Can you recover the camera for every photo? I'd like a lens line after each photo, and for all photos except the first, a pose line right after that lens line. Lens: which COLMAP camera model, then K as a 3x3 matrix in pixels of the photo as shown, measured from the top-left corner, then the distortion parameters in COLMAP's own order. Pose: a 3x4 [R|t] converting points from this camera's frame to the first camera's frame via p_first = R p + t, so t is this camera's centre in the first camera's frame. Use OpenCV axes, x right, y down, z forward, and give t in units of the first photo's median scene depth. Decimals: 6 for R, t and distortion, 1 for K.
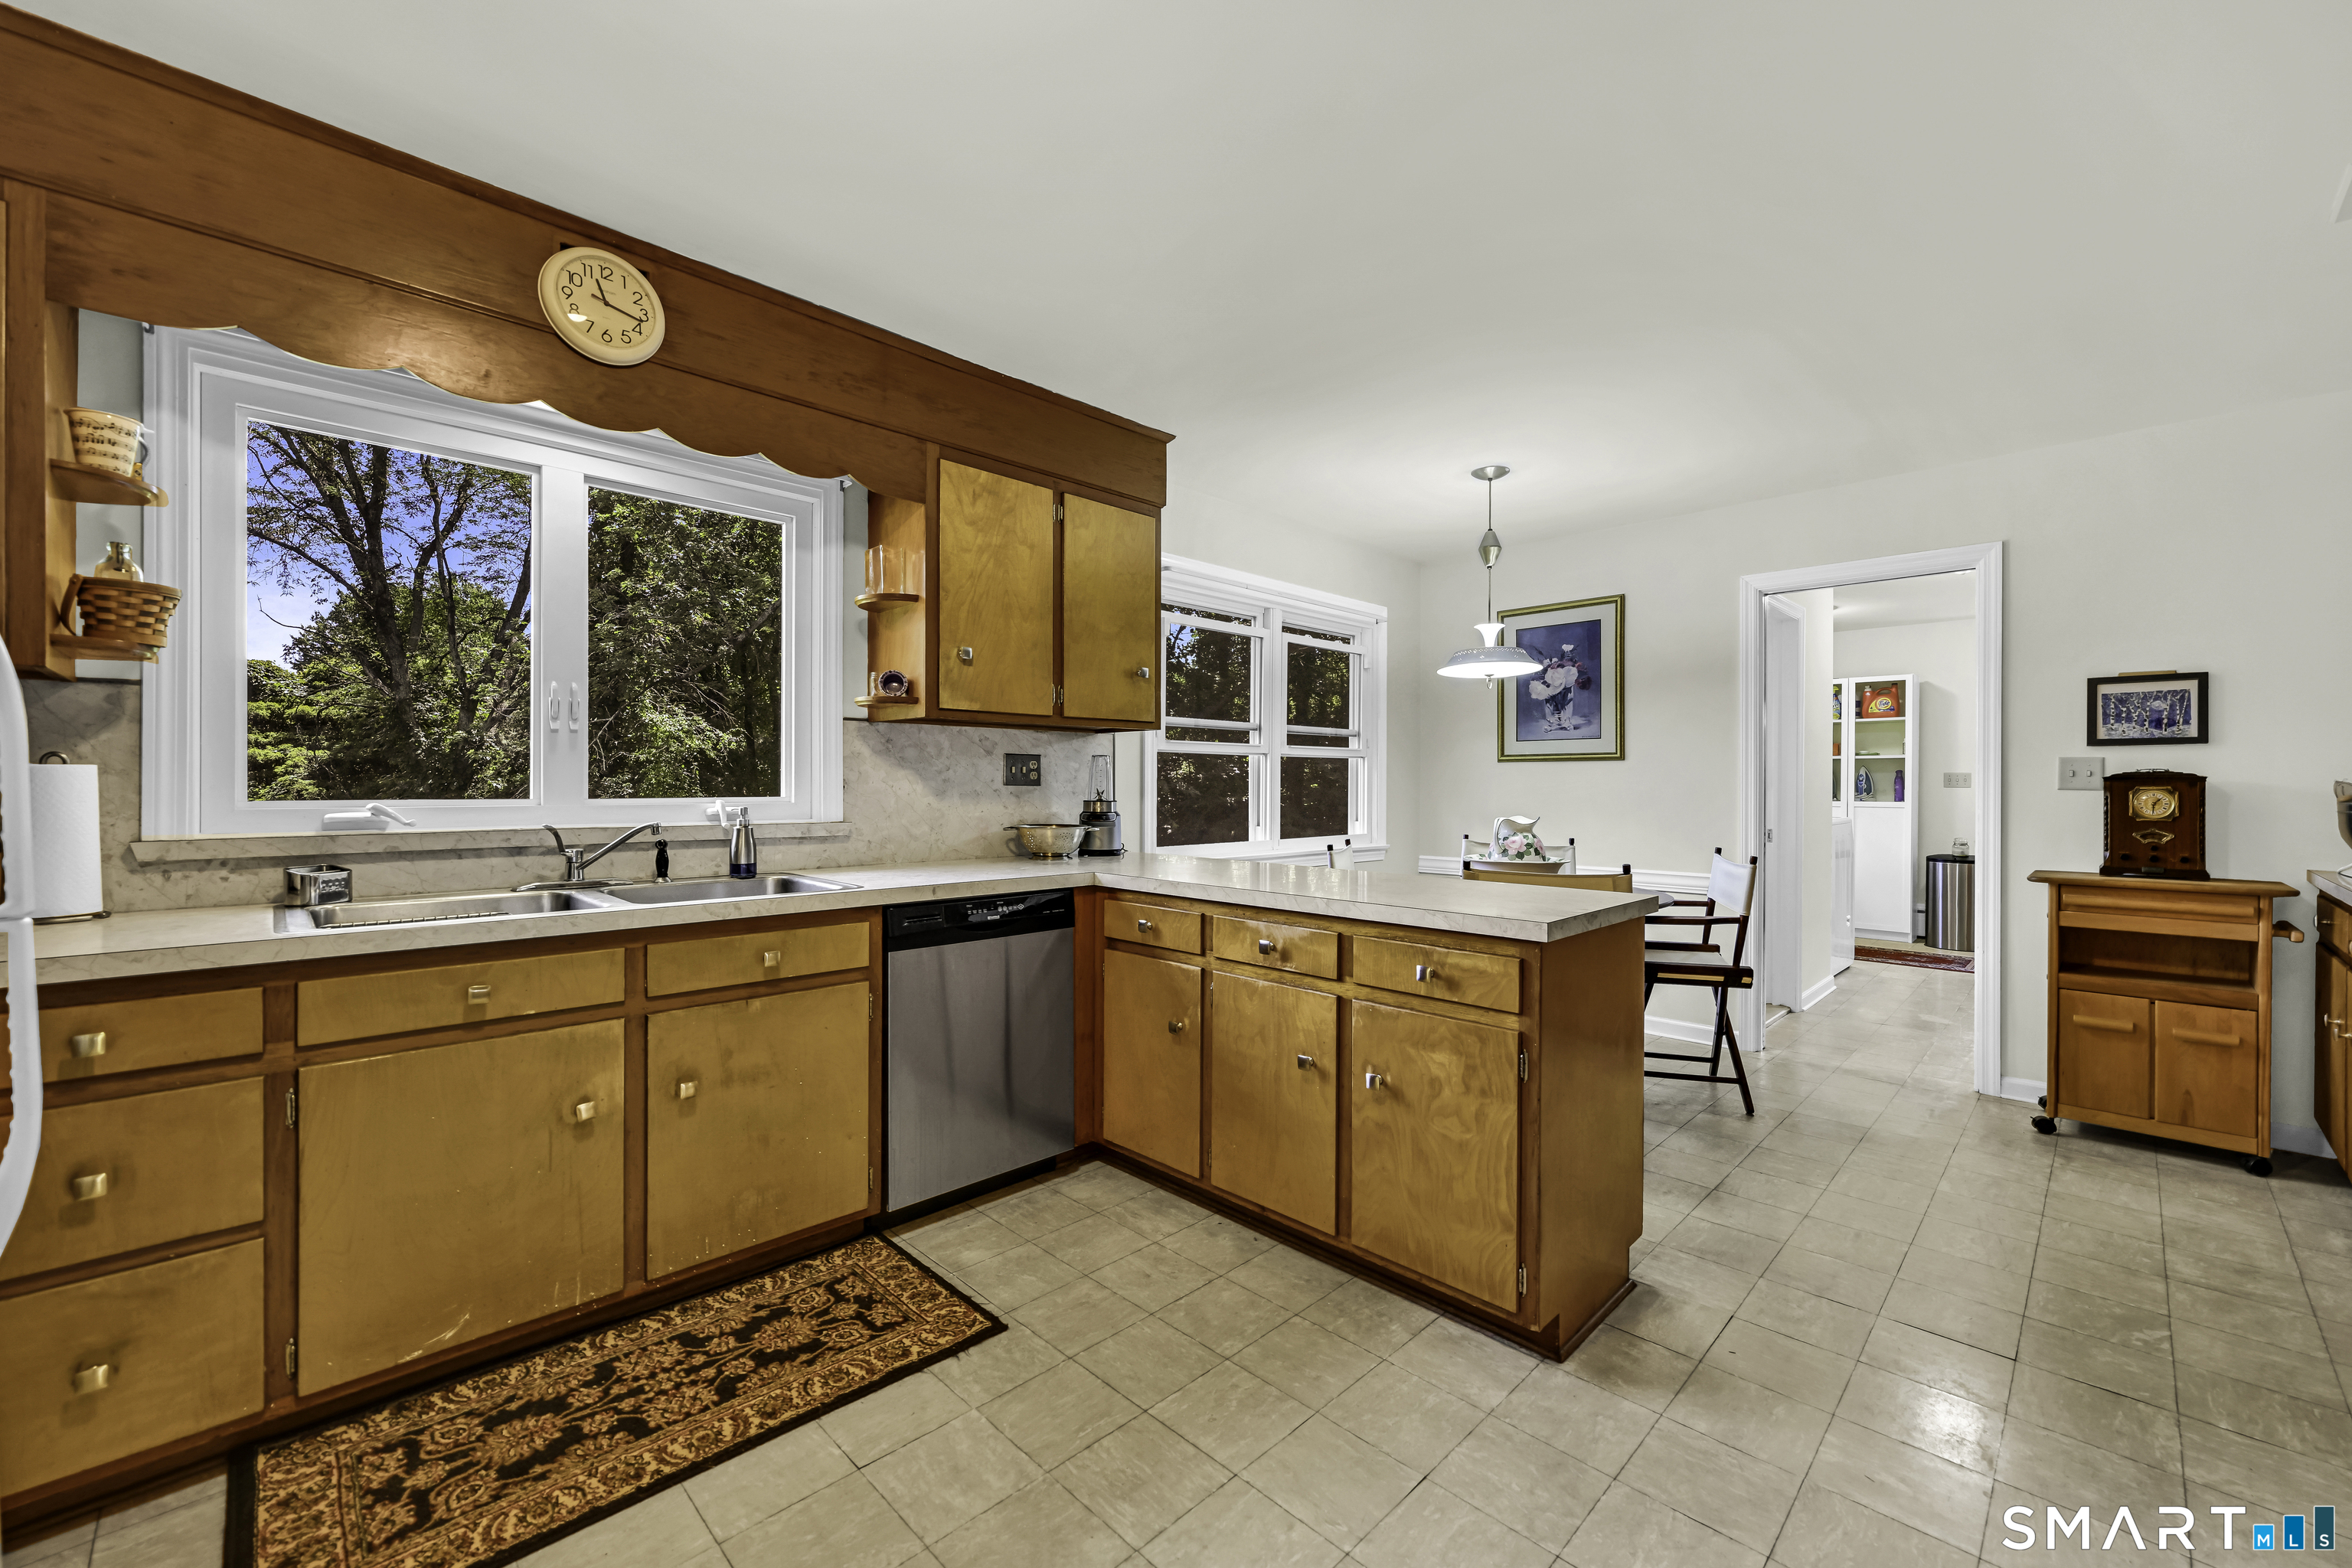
lens RADIAL K [[938.3, 0, 1178.9], [0, 938.3, 783.6], [0, 0, 1]] dist [0.000770, -0.000190]
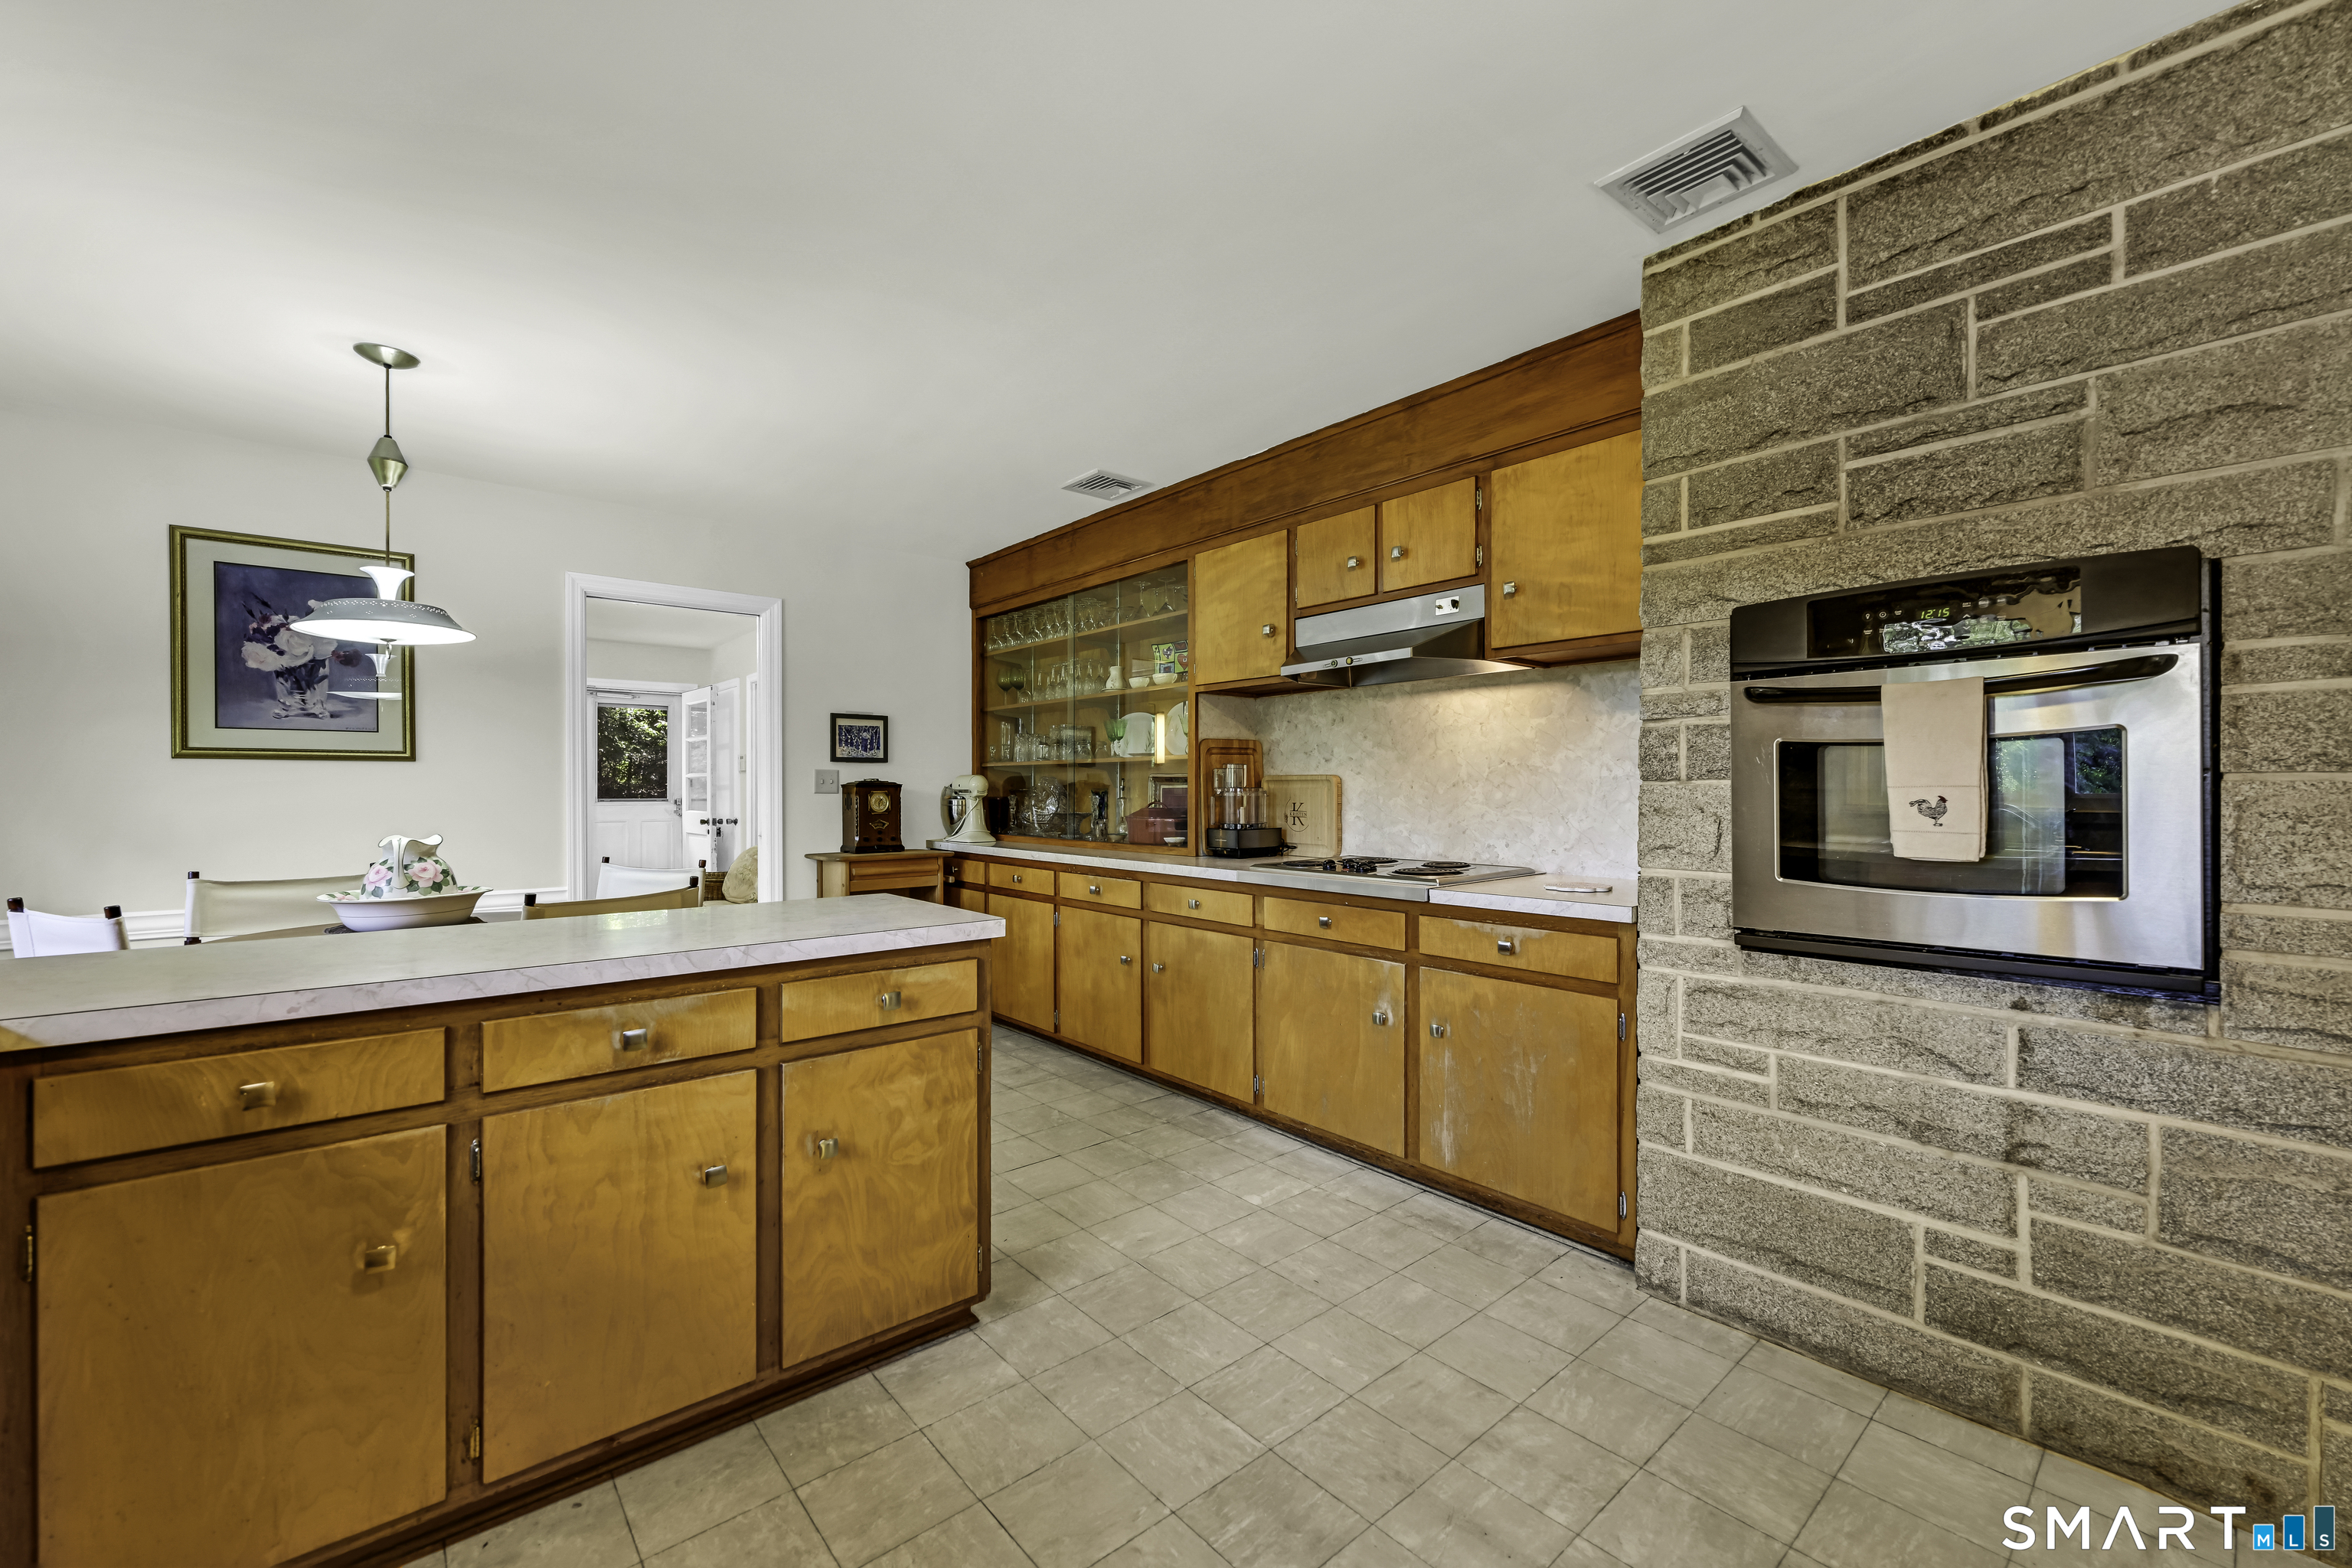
lens RADIAL K [[938.3, 0, 1178.9], [0, 938.3, 783.6], [0, 0, 1]] dist [0.000770, -0.000190]
pose [[0.072265, 0.001406, 0.997384, -0.393305], [0.001235, 0.999998, -0.001499, -0.005260], [-0.997385, 0.001340, 0.072264, 0.402024]]
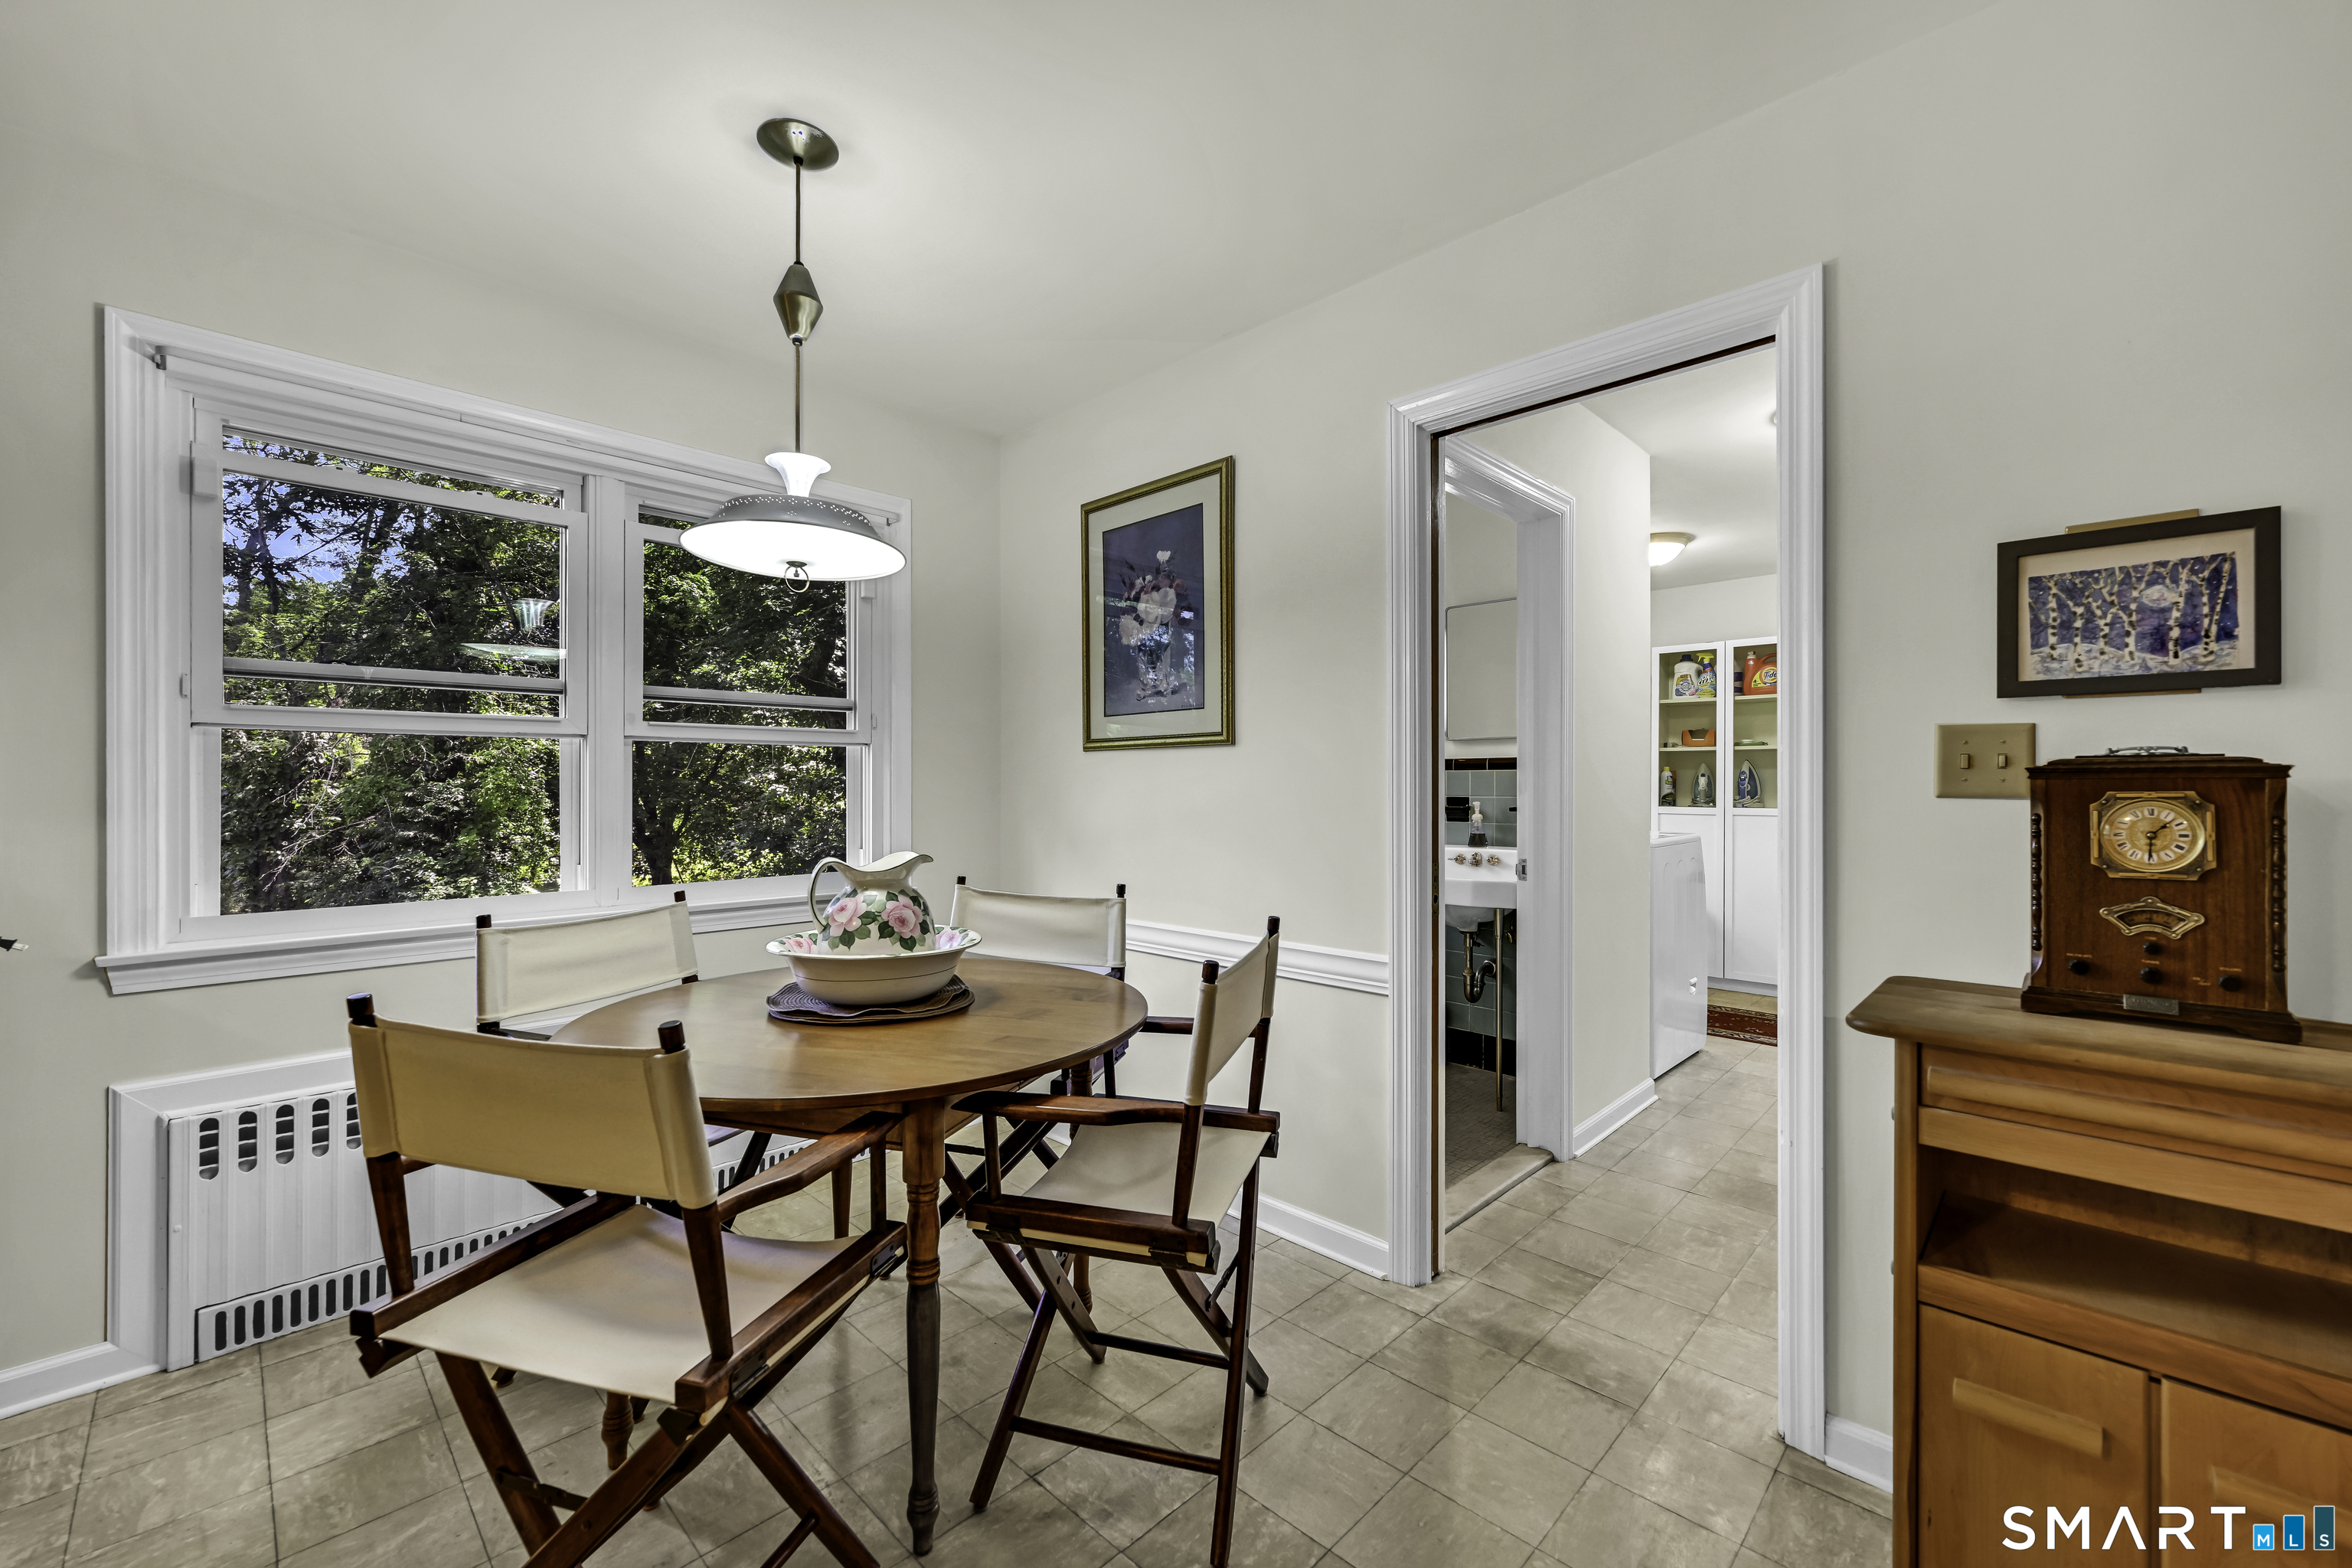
lens RADIAL K [[950.6, 0, 1176.0], [0, 950.6, 784.0], [0, 0, 1]] dist [-0.001093, -0.000058]
pose [[0.999771, -0.003714, 0.021056, 0.595425], [0.003744, 0.999992, -0.001385, -0.000928], [-0.021050, 0.001464, 0.999777, 0.585477]]
